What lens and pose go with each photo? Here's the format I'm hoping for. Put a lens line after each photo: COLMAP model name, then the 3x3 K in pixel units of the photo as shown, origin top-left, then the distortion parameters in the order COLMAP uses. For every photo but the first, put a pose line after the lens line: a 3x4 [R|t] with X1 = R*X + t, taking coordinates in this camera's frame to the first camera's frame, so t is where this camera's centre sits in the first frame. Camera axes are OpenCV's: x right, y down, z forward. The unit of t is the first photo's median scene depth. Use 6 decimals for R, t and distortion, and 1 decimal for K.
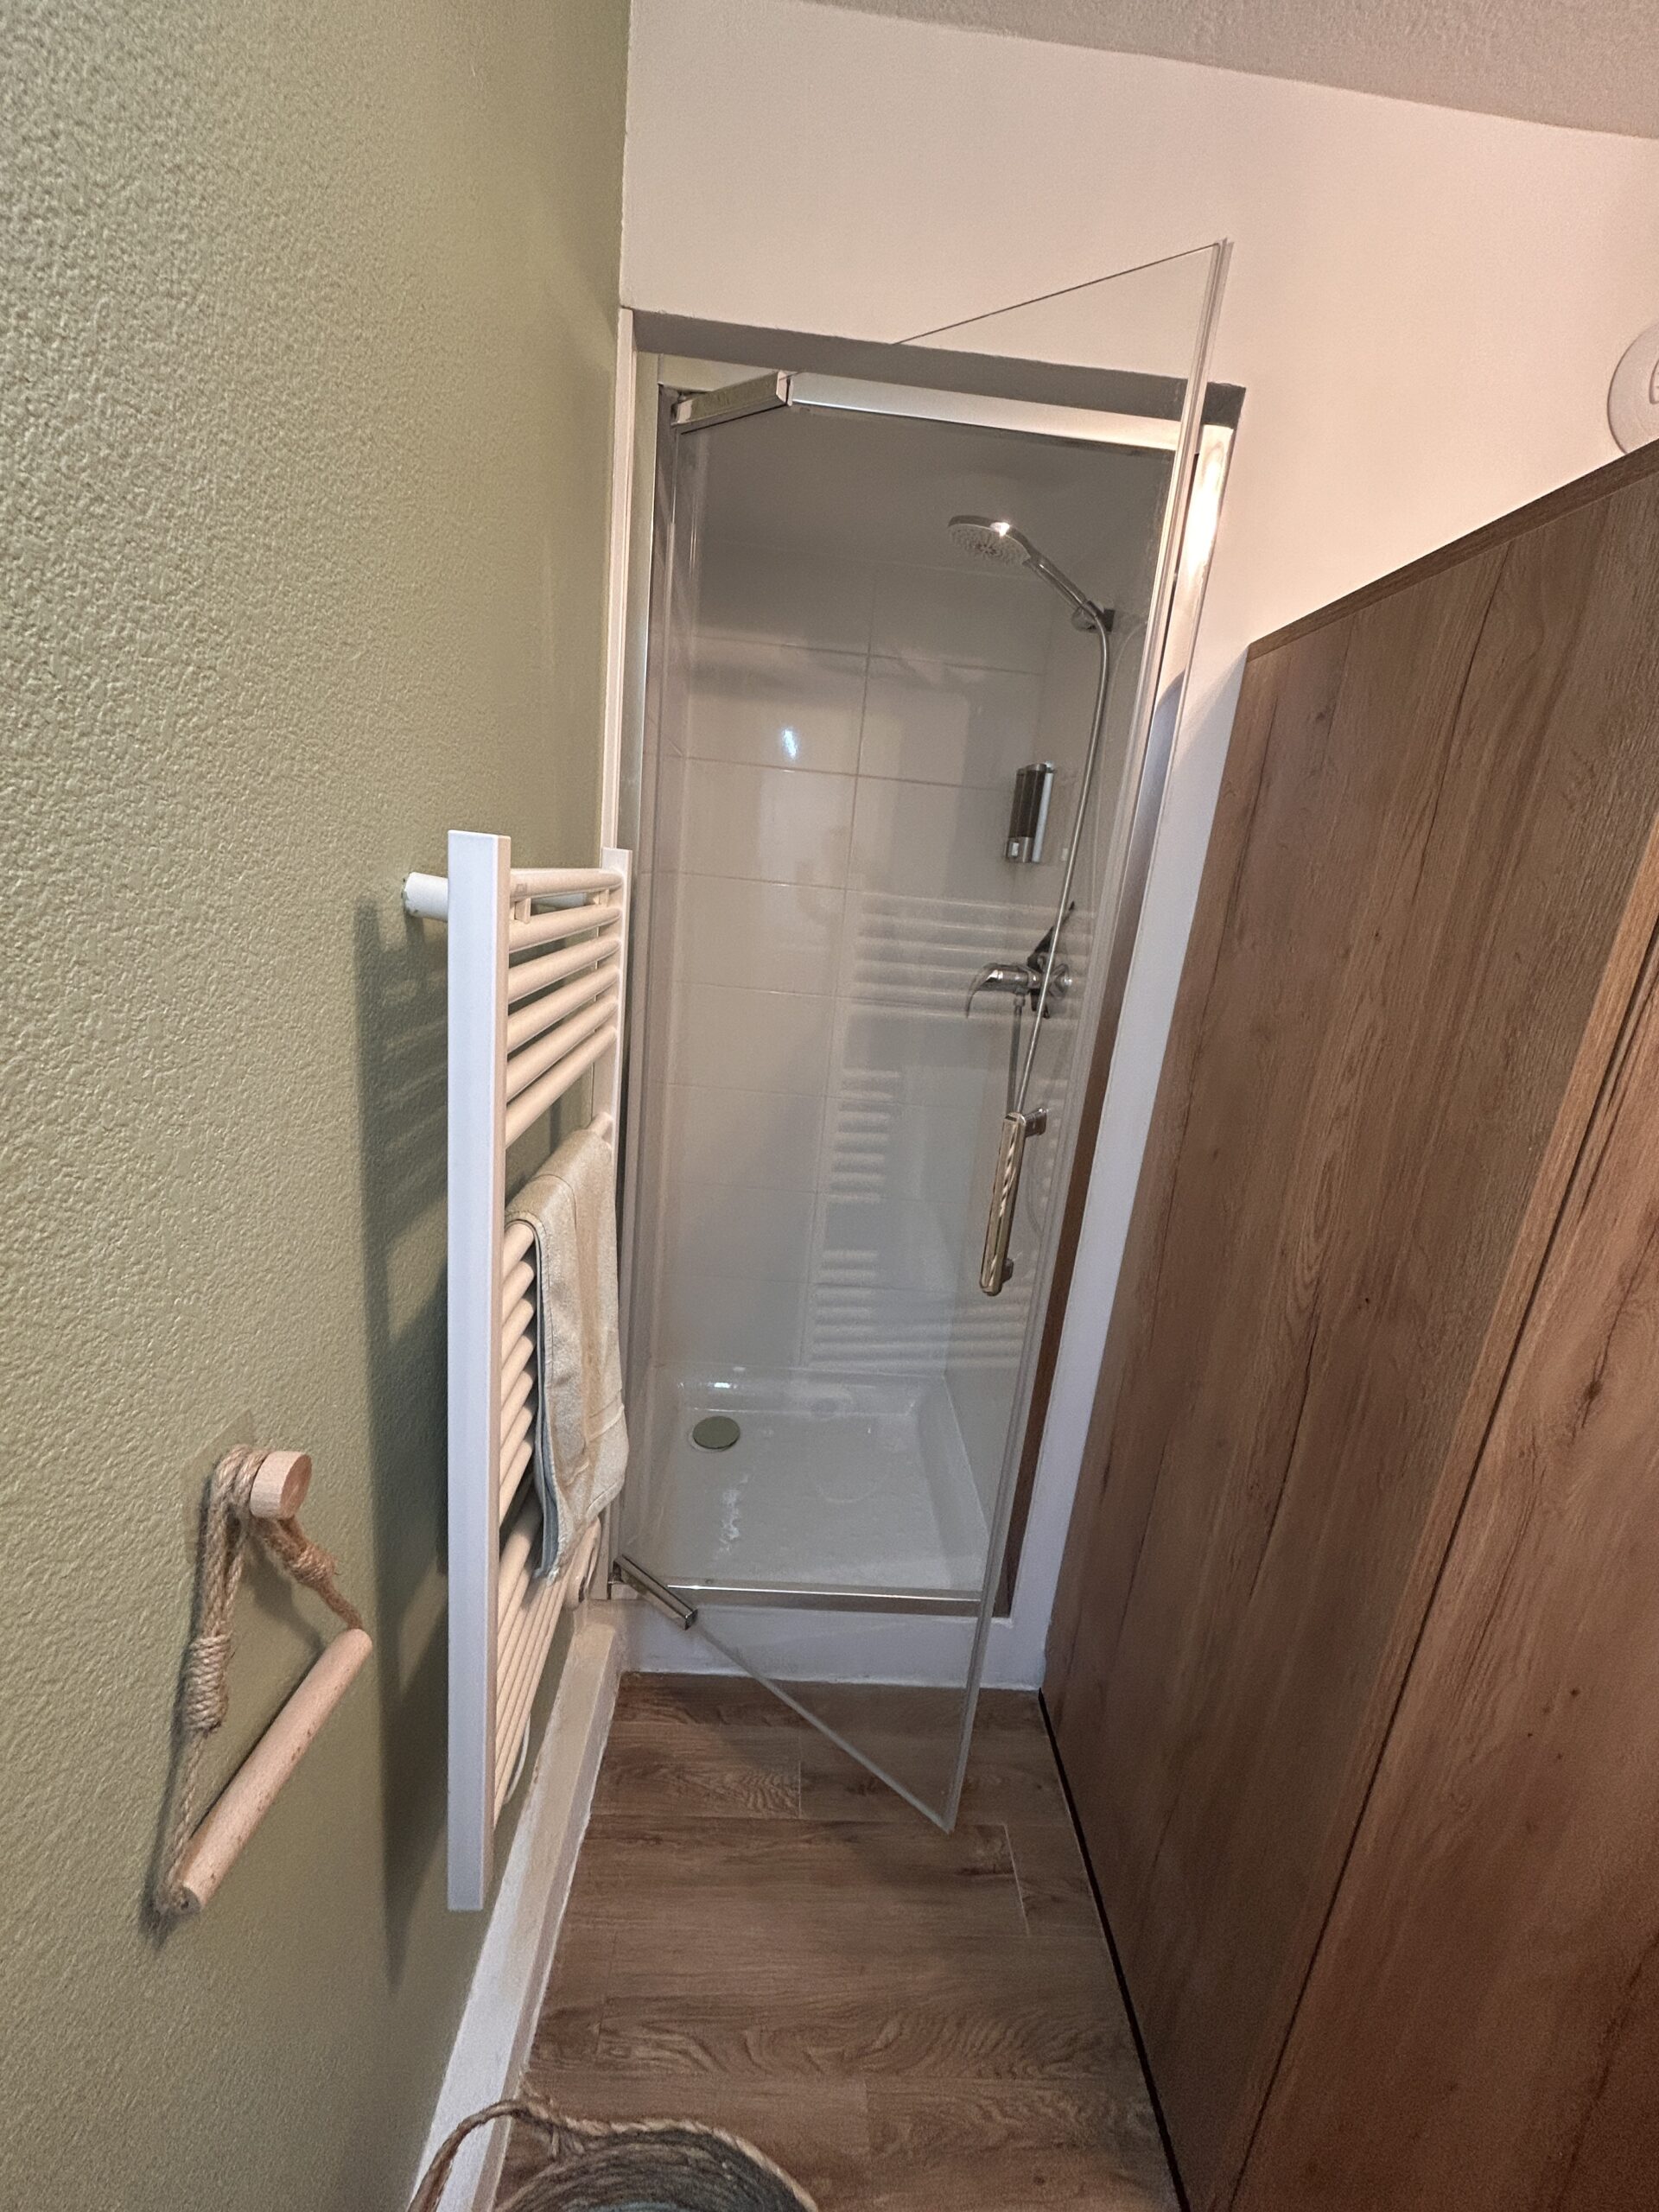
lens RADIAL K [[890.5, 0, 837.1], [0, 890.5, 1098.1], [0, 0, 1]] dist [-0.001623, 0.000384]
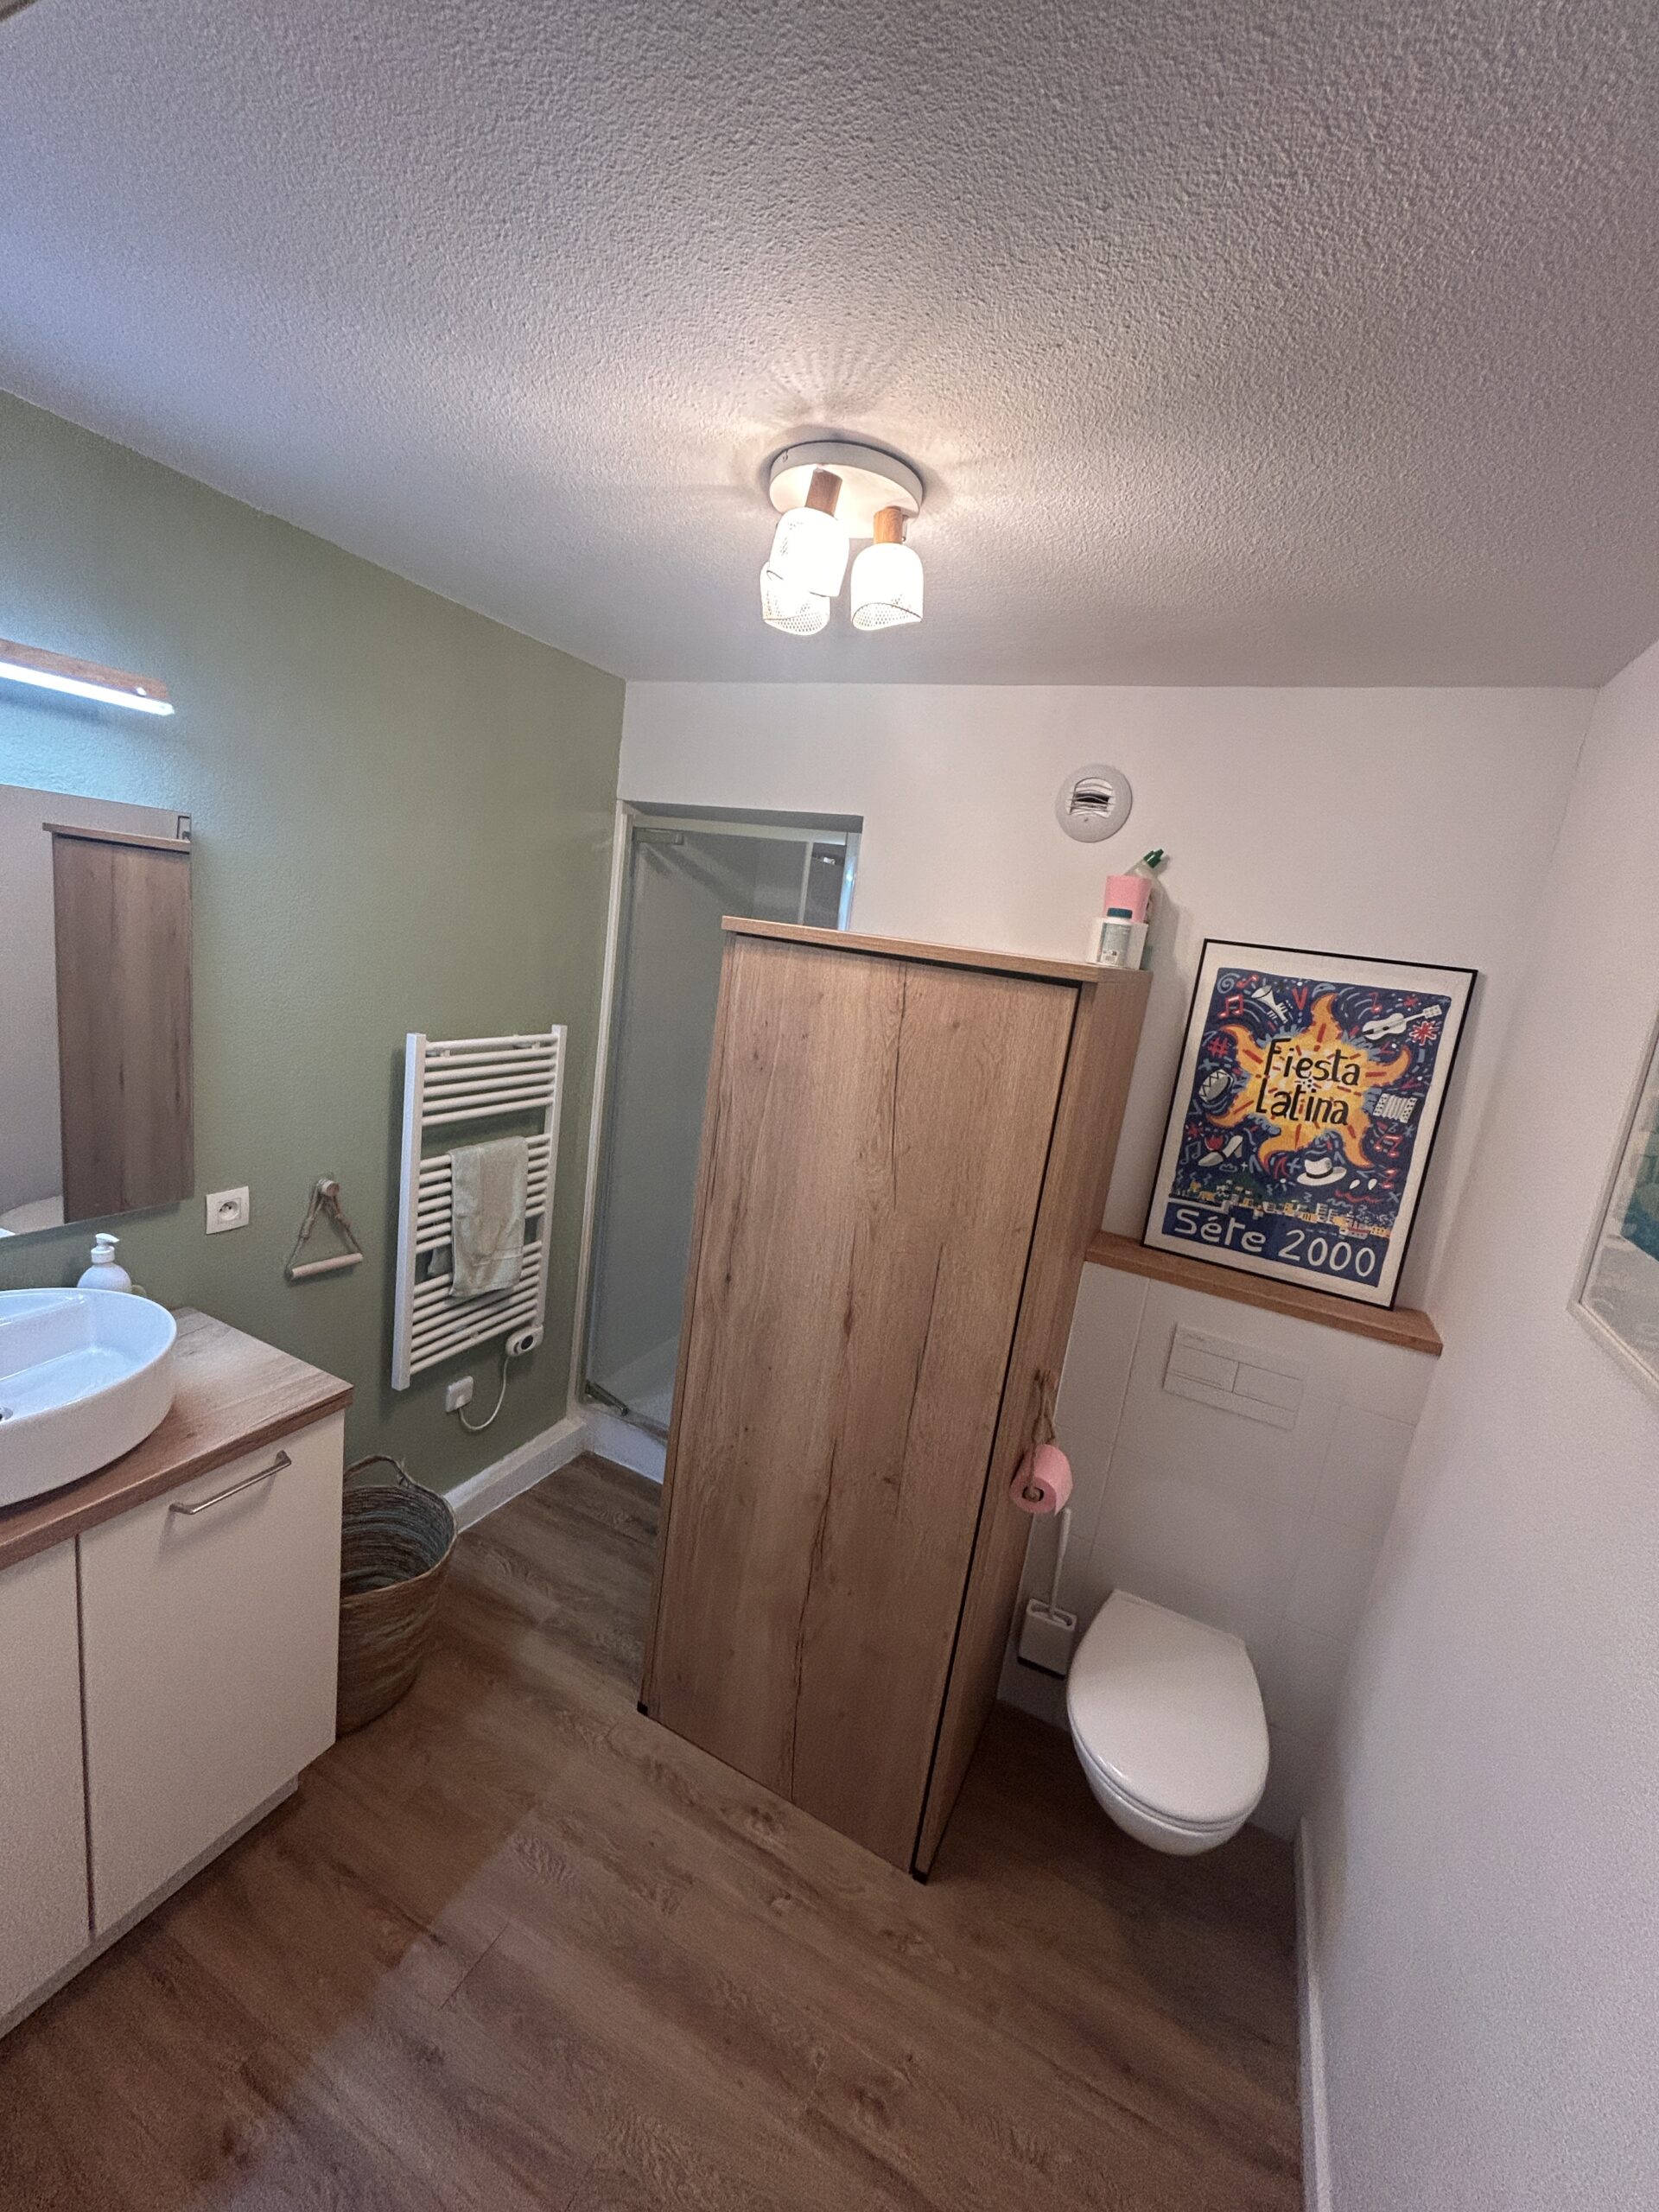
lens RADIAL K [[890.5, 0, 837.1], [0, 890.5, 1098.1], [0, 0, 1]] dist [-0.001623, 0.000384]
pose [[0.883431, 0.103805, -0.456918, 2.216636], [-0.153222, 0.985540, -0.072347, -0.029655], [0.442801, 0.133924, 0.886562, -1.125722]]
